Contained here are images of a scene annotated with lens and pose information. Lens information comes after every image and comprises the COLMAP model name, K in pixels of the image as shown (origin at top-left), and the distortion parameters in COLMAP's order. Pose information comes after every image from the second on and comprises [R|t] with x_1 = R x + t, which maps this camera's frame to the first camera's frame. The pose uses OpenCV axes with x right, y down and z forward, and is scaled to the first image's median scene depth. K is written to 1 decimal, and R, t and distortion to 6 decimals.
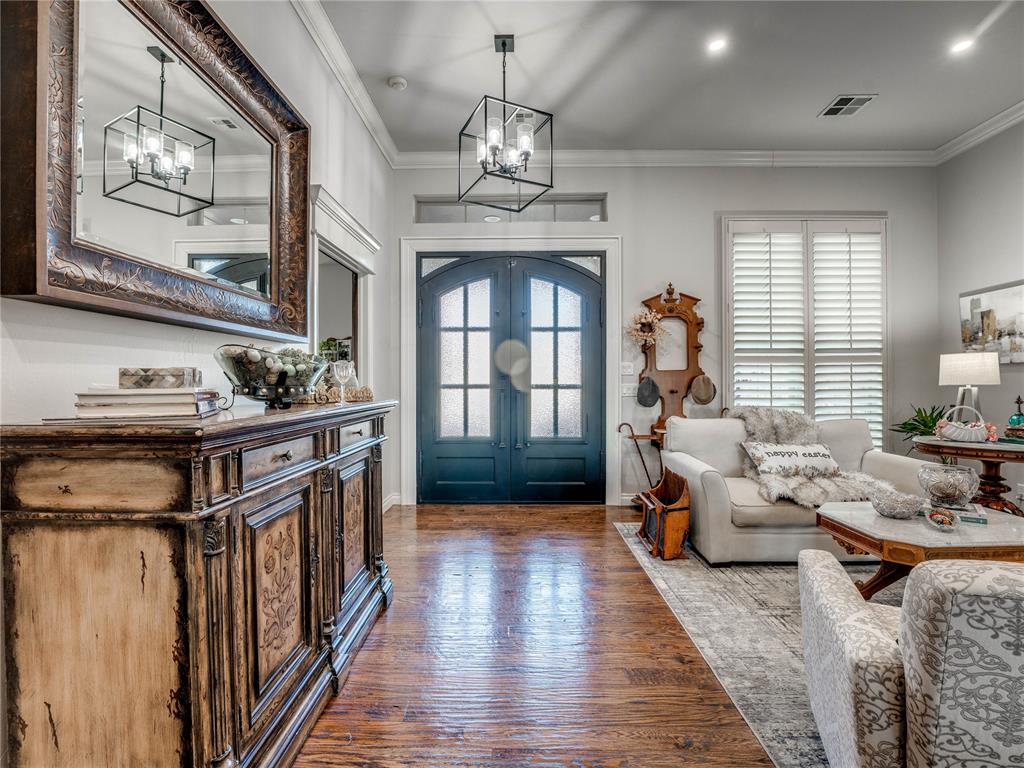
lens RADIAL K [[470.8, 0, 511.2], [0, 470.8, 383.3], [0, 0, 1]] dist [-0.029213, 0.003658]
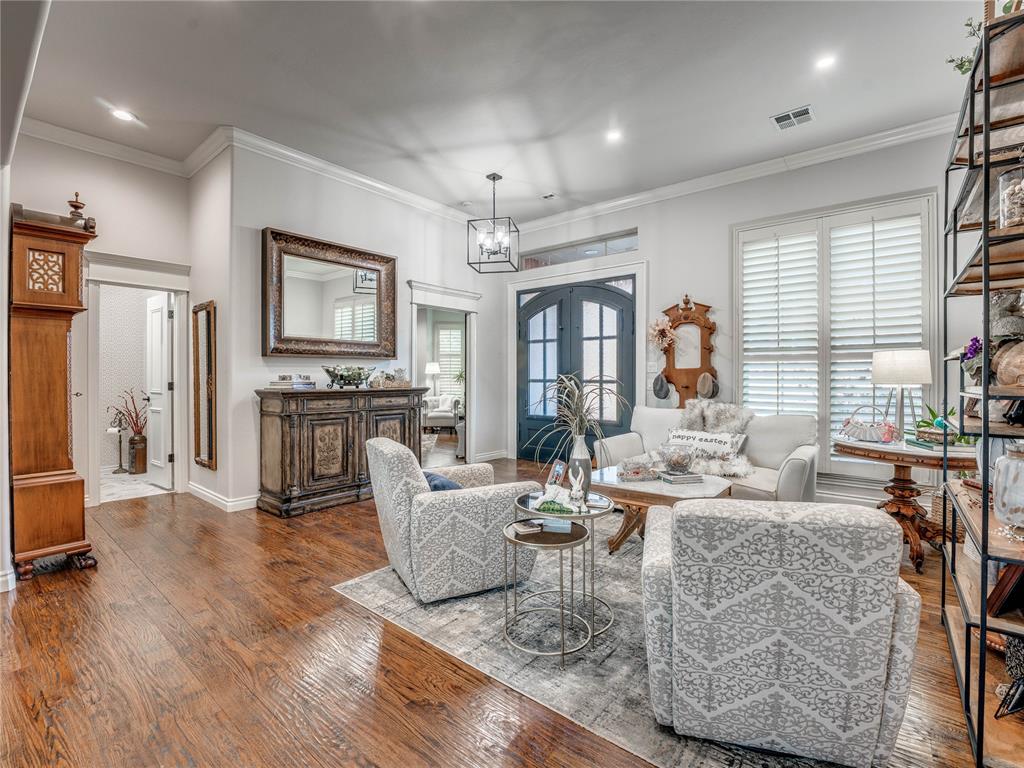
lens RADIAL K [[470.8, 0, 519.3], [0, 470.8, 383.4], [0, 0, 1]] dist [-0.029213, 0.003658]
pose [[0.785053, 0.013216, -0.619288, 0.741886], [-0.002893, 0.999840, 0.017670, -0.009881], [0.619422, -0.012080, 0.784965, -0.186267]]
